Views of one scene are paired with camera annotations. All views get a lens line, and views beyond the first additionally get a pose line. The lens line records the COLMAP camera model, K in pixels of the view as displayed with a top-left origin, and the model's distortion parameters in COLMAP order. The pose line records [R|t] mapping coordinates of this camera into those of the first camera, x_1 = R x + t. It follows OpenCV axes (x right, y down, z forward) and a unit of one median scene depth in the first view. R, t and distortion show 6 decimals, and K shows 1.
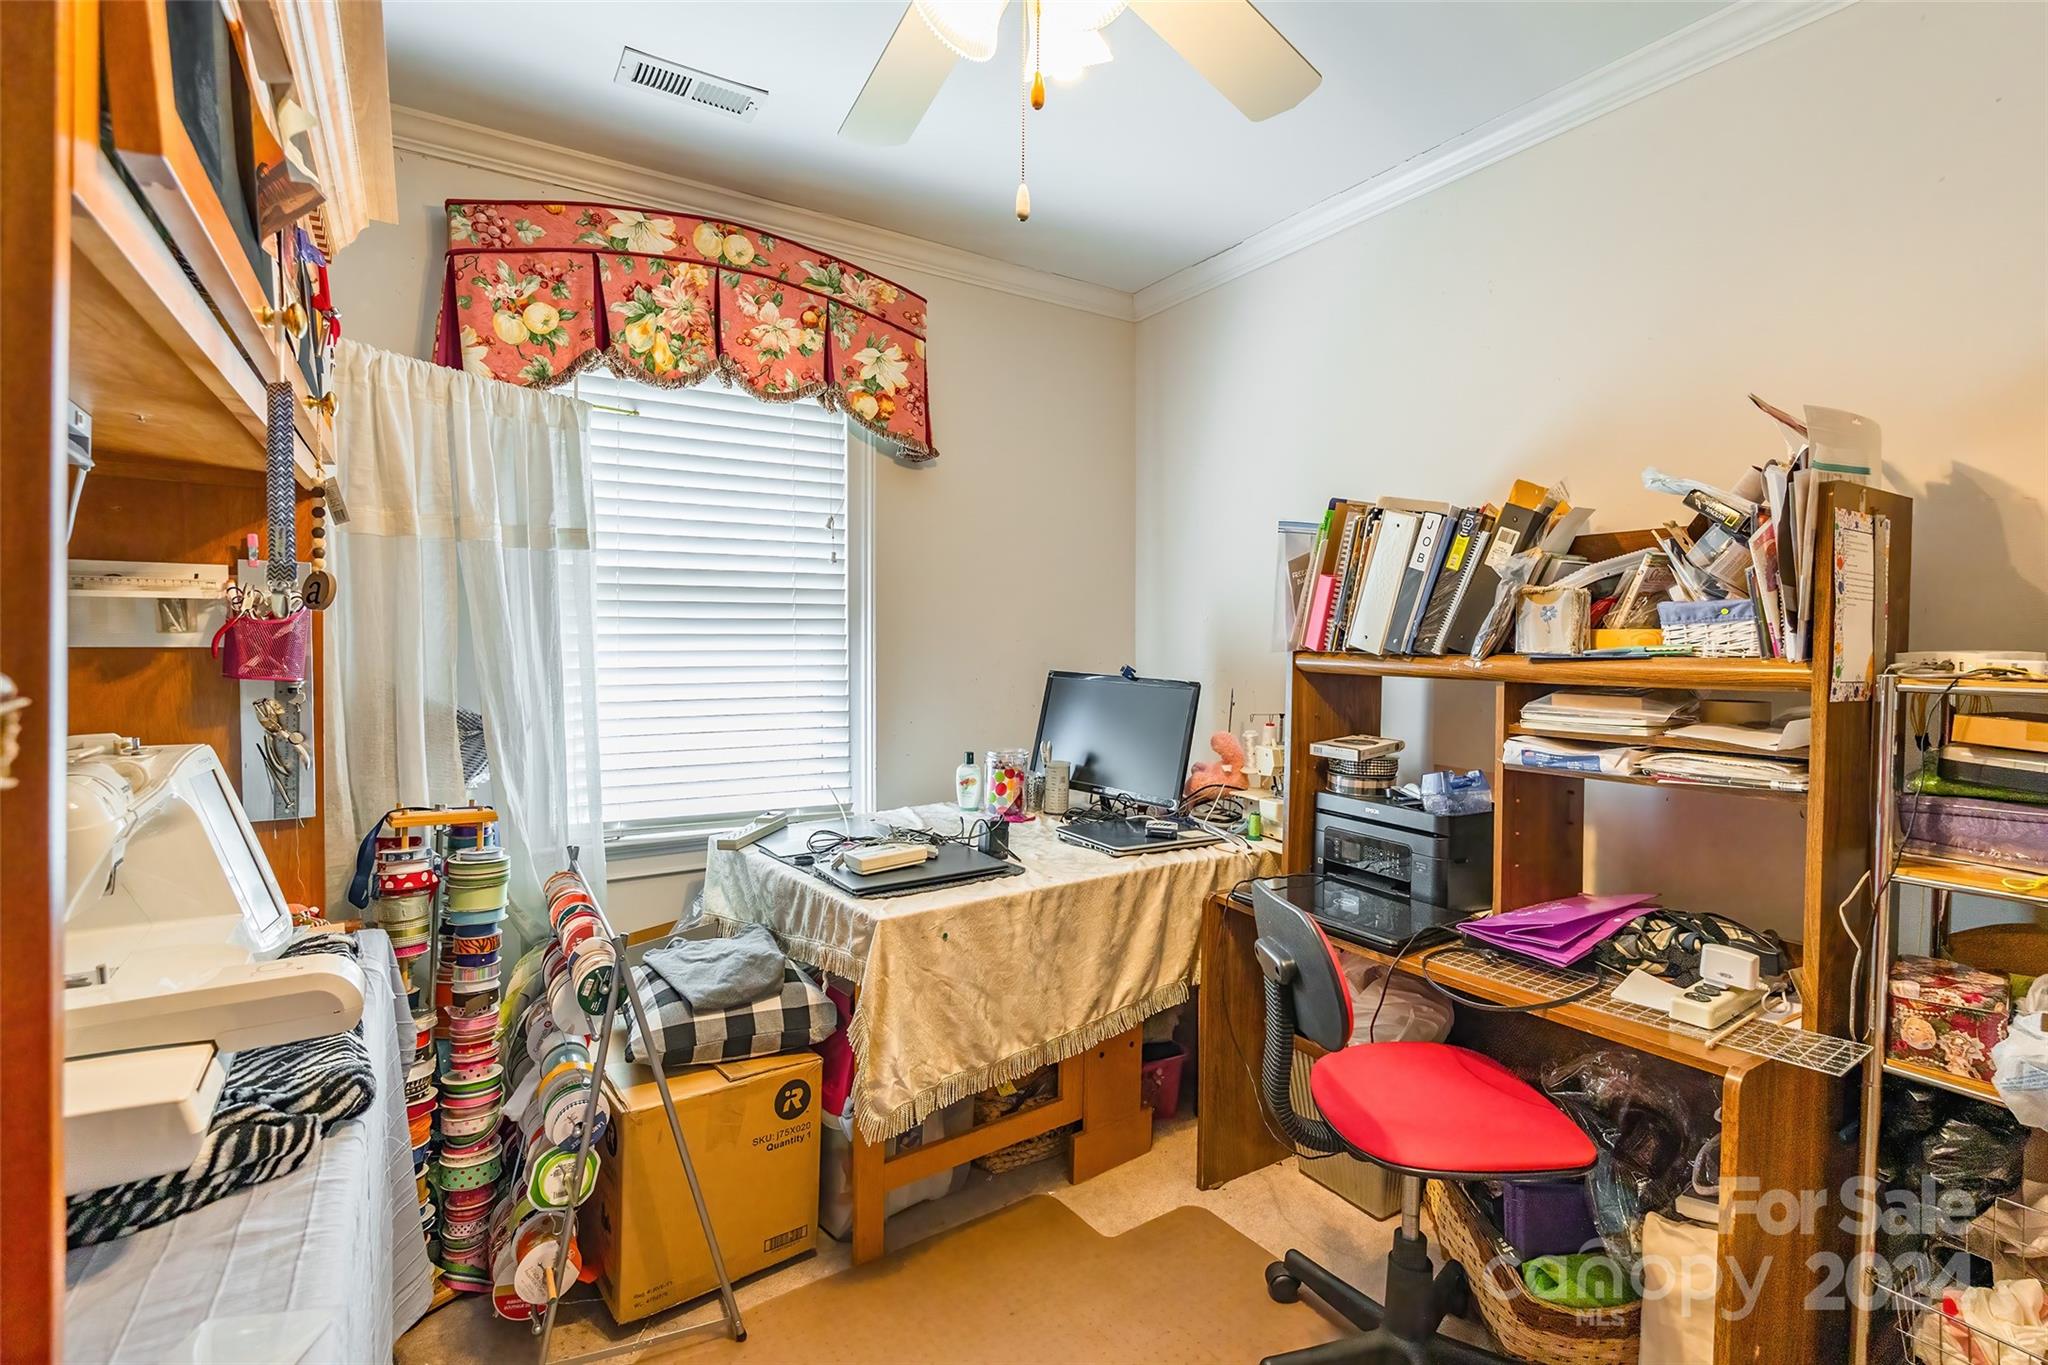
lens RADIAL K [[991.2, 0, 912.7], [0, 991.2, 659.6], [0, 0, 1]] dist [-0.002315, 0.000316]
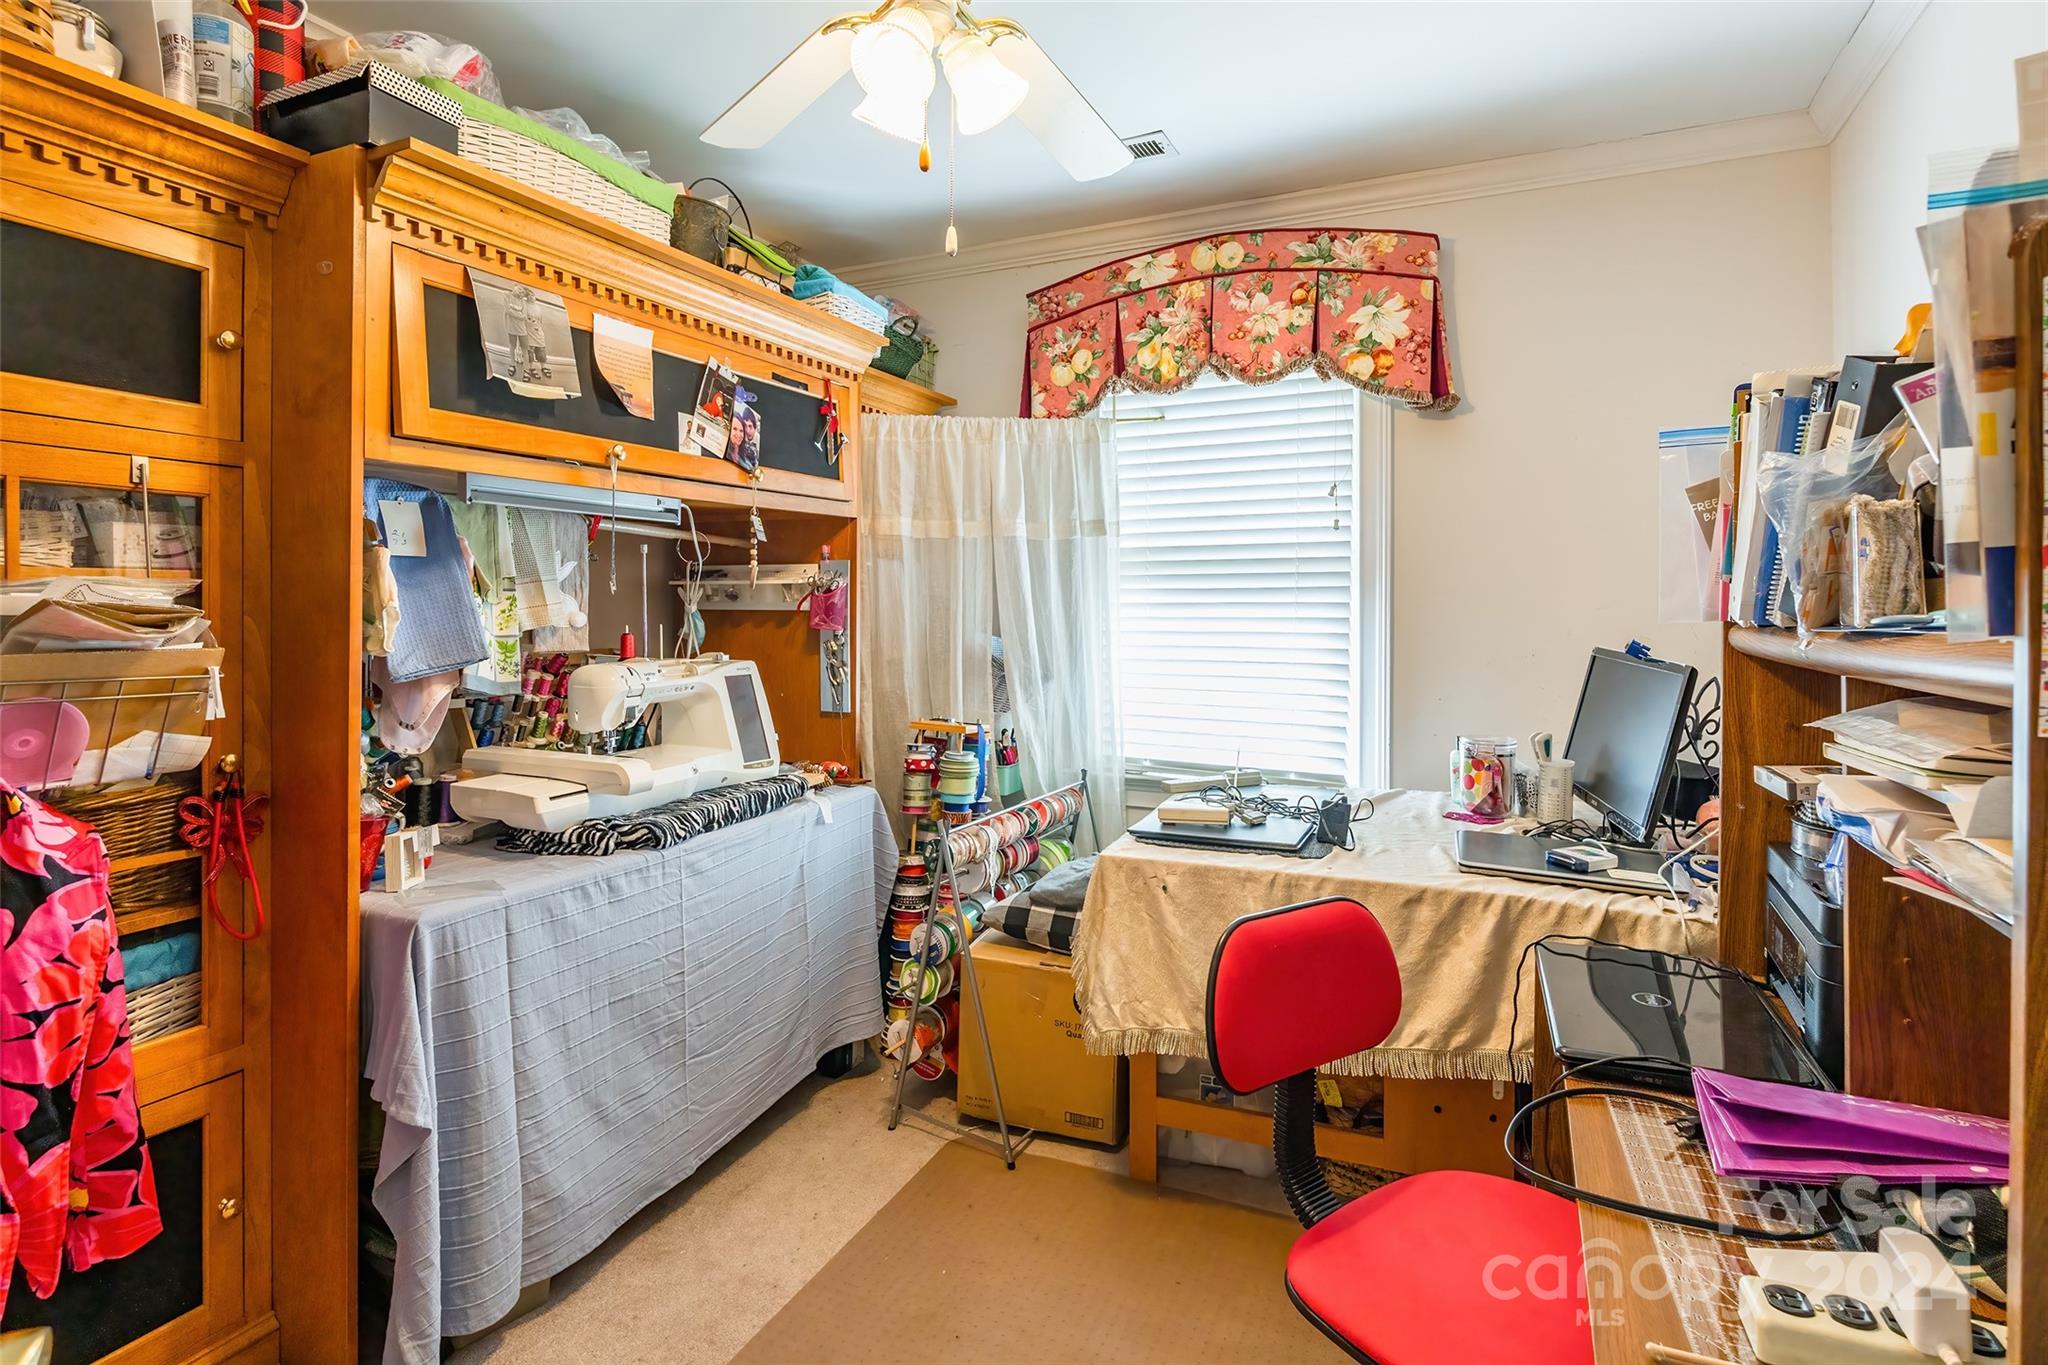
lens RADIAL K [[959.9, 0, 1019.7], [0, 959.9, 601.1], [0, 0, 1]] dist [-0.000894, 0.000347]
pose [[0.550133, -0.007819, -0.835041, 0.593940], [-0.021146, 0.999505, -0.023290, 0.002480], [0.834809, 0.030470, 0.549695, 0.228804]]
